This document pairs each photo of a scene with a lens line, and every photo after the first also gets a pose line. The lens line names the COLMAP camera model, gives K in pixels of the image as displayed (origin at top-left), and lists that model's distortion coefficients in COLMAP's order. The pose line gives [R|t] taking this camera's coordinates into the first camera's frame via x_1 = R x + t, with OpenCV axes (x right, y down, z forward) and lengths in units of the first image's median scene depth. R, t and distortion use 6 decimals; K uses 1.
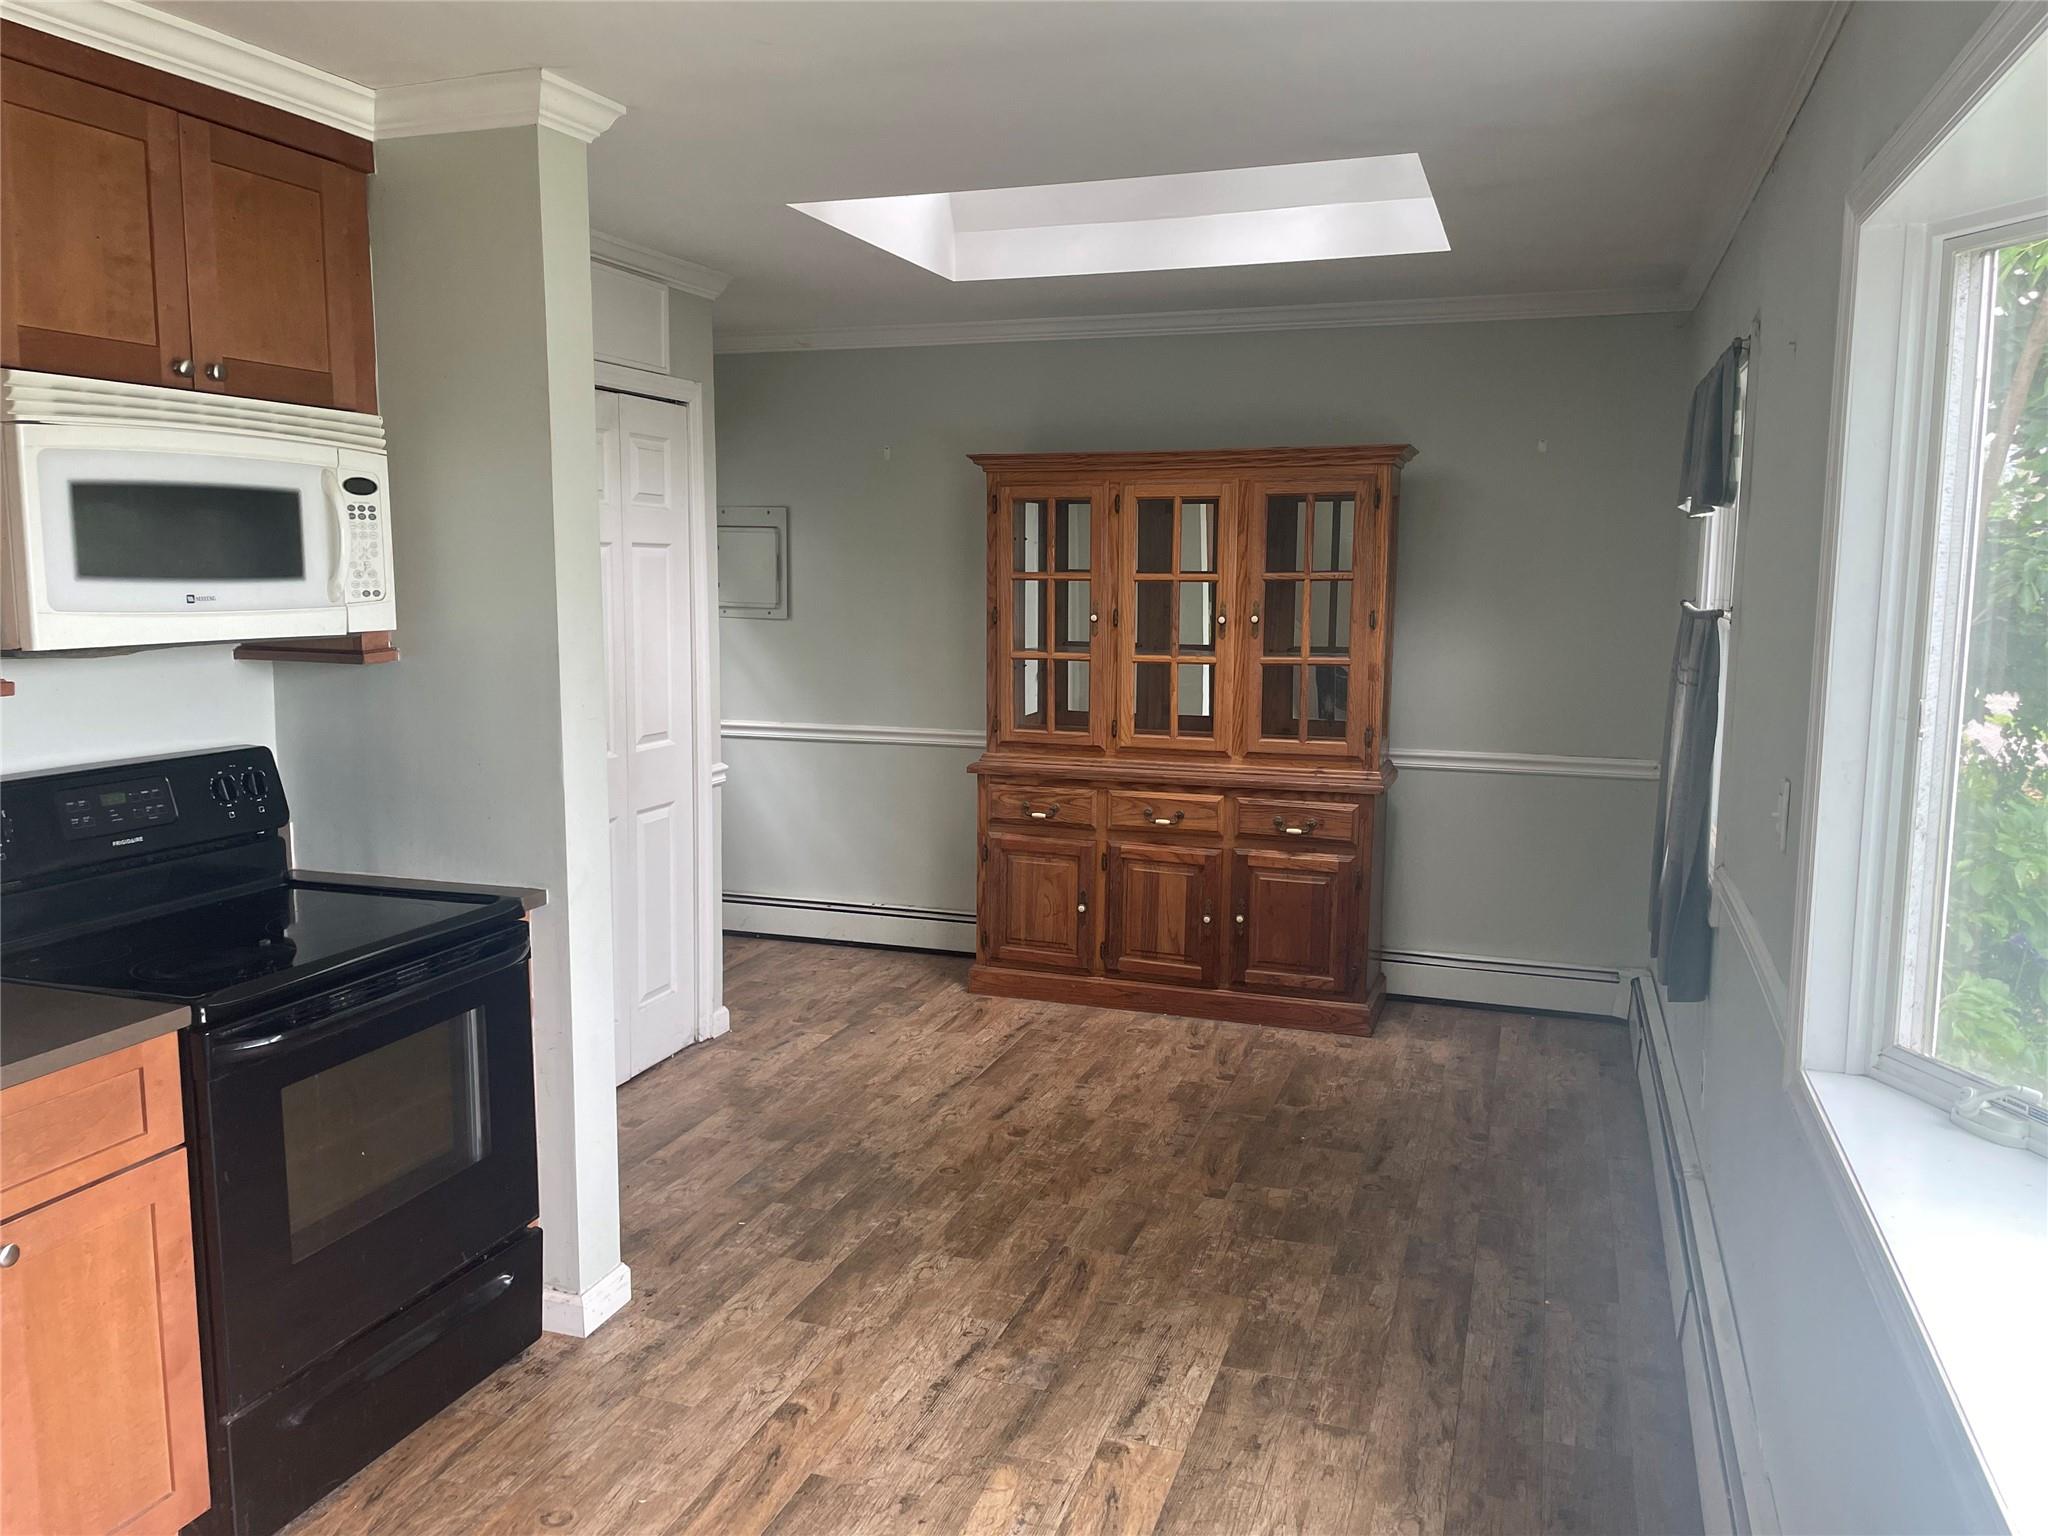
lens RADIAL K [[1544.1, 0, 1017.9], [0, 1544.1, 763.2], [0, 0, 1]] dist [0.101833, -0.125750]
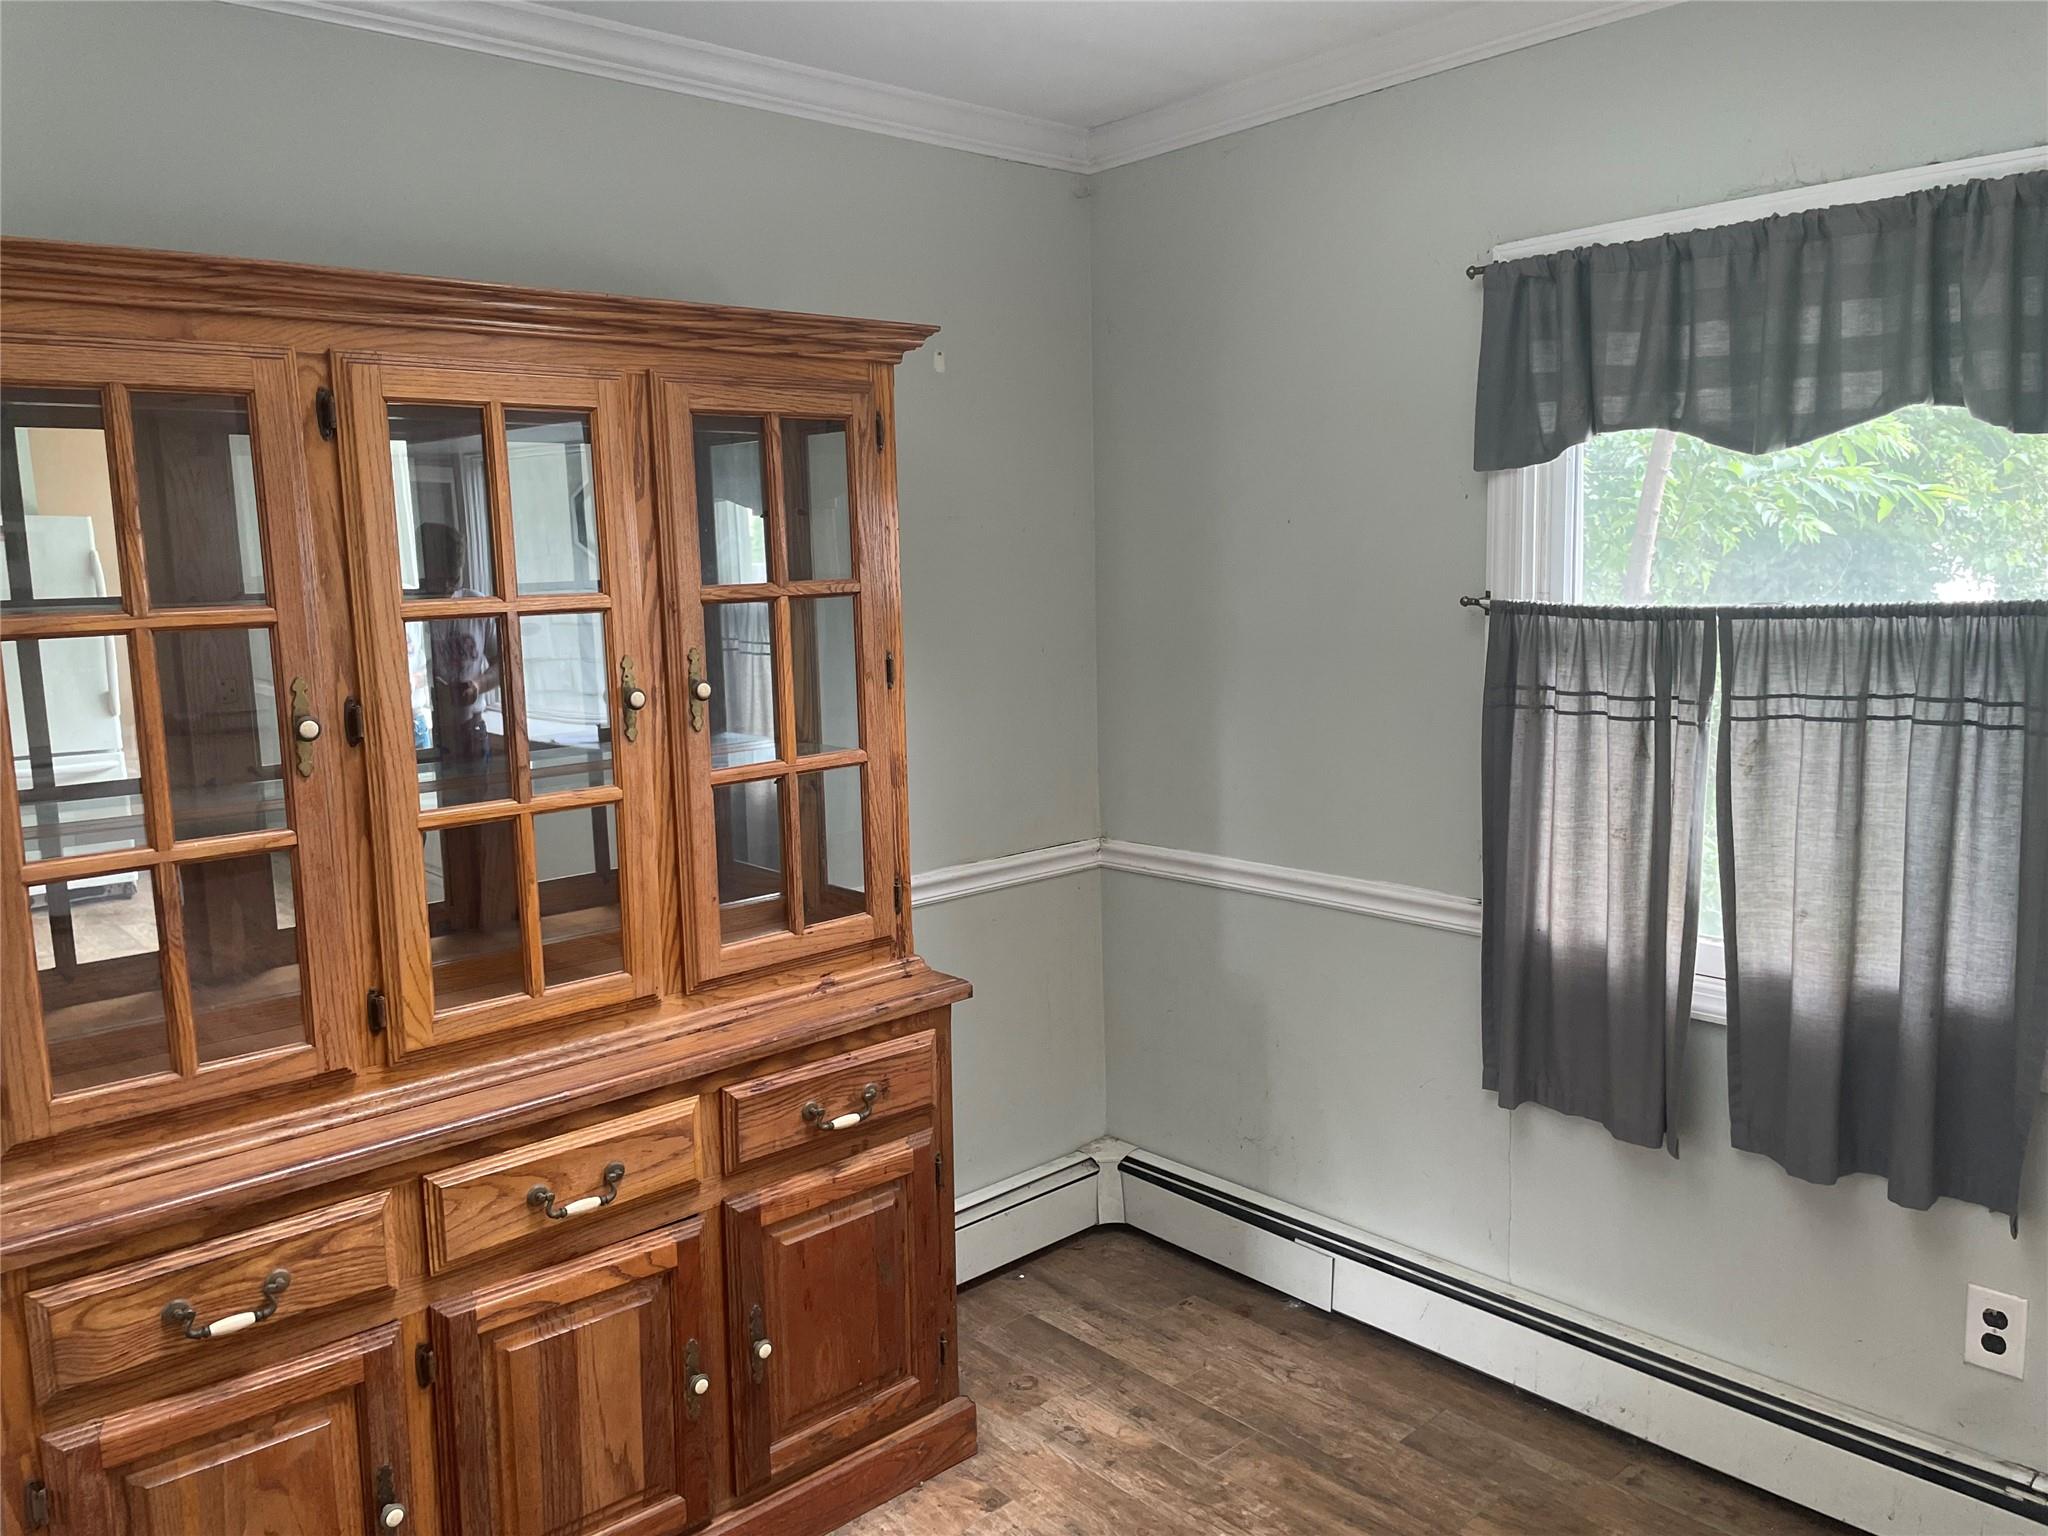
lens RADIAL K [[1544.1, 0, 1017.9], [0, 1544.1, 763.2], [0, 0, 1]] dist [0.101833, -0.125750]
pose [[0.481382, -0.138662, 0.865474, -0.196115], [0.144508, 0.986451, 0.077668, -0.094764], [-0.864517, 0.087680, 0.494897, 0.708502]]
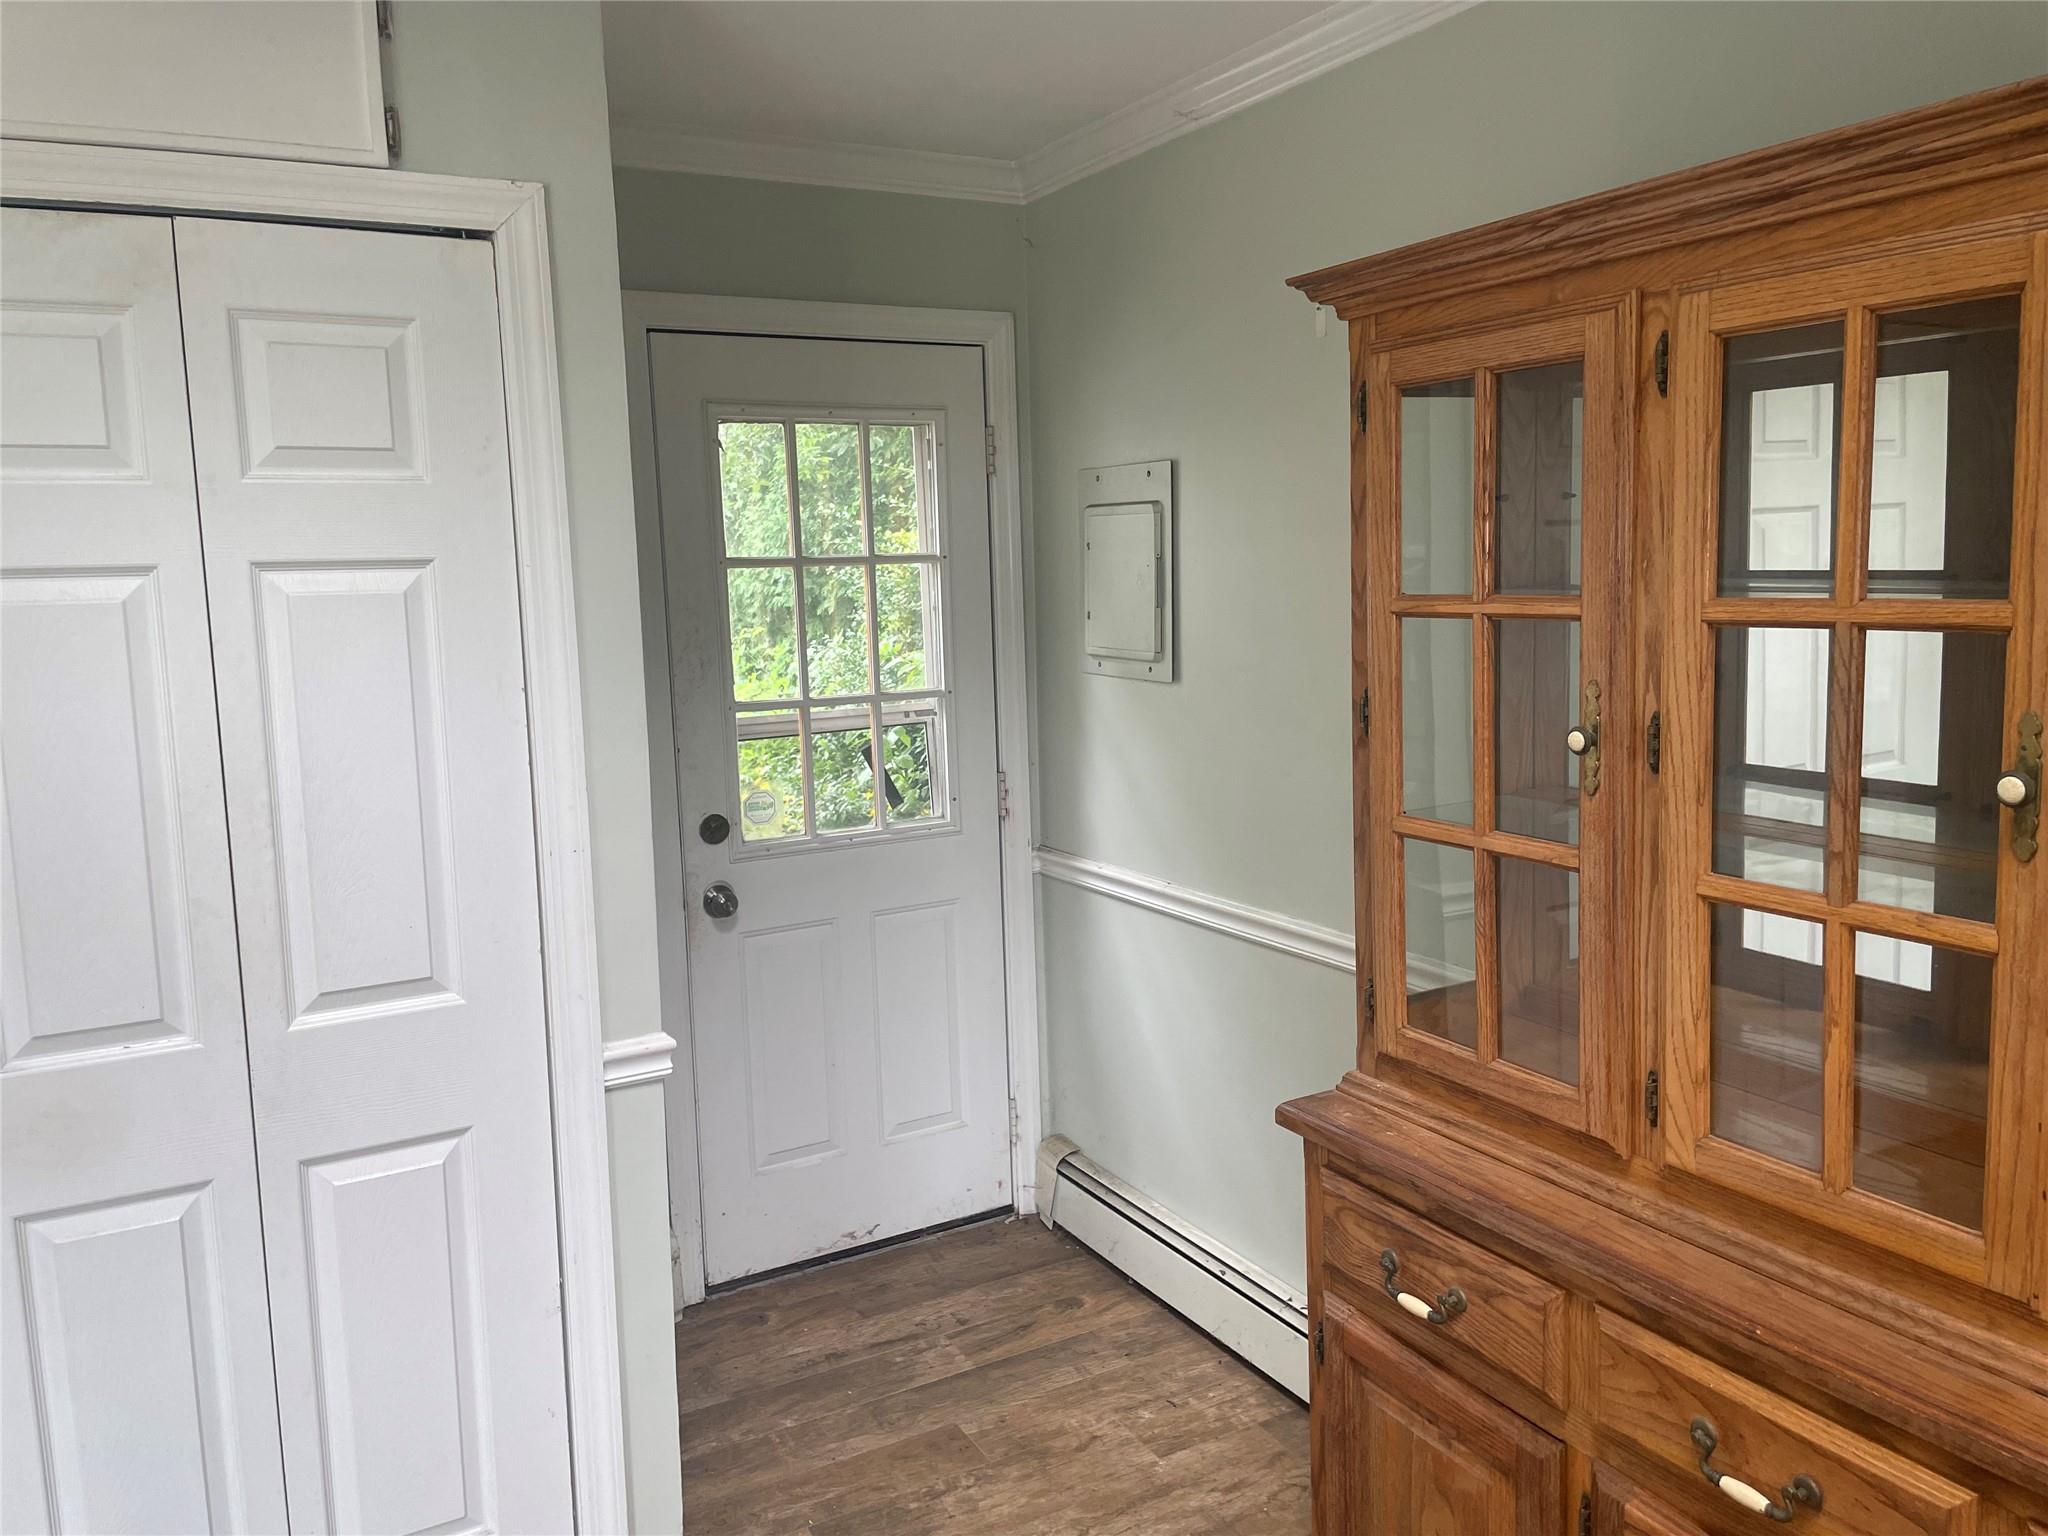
lens RADIAL K [[1548.4, 0, 1021.8], [0, 1548.4, 752.2], [0, 0, 1]] dist [0.066934, -0.101645]
pose [[0.739183, 0.056350, -0.671143, 0.184325], [-0.052534, 0.998282, 0.025957, -0.098284], [0.671453, 0.016071, 0.740873, 0.723930]]
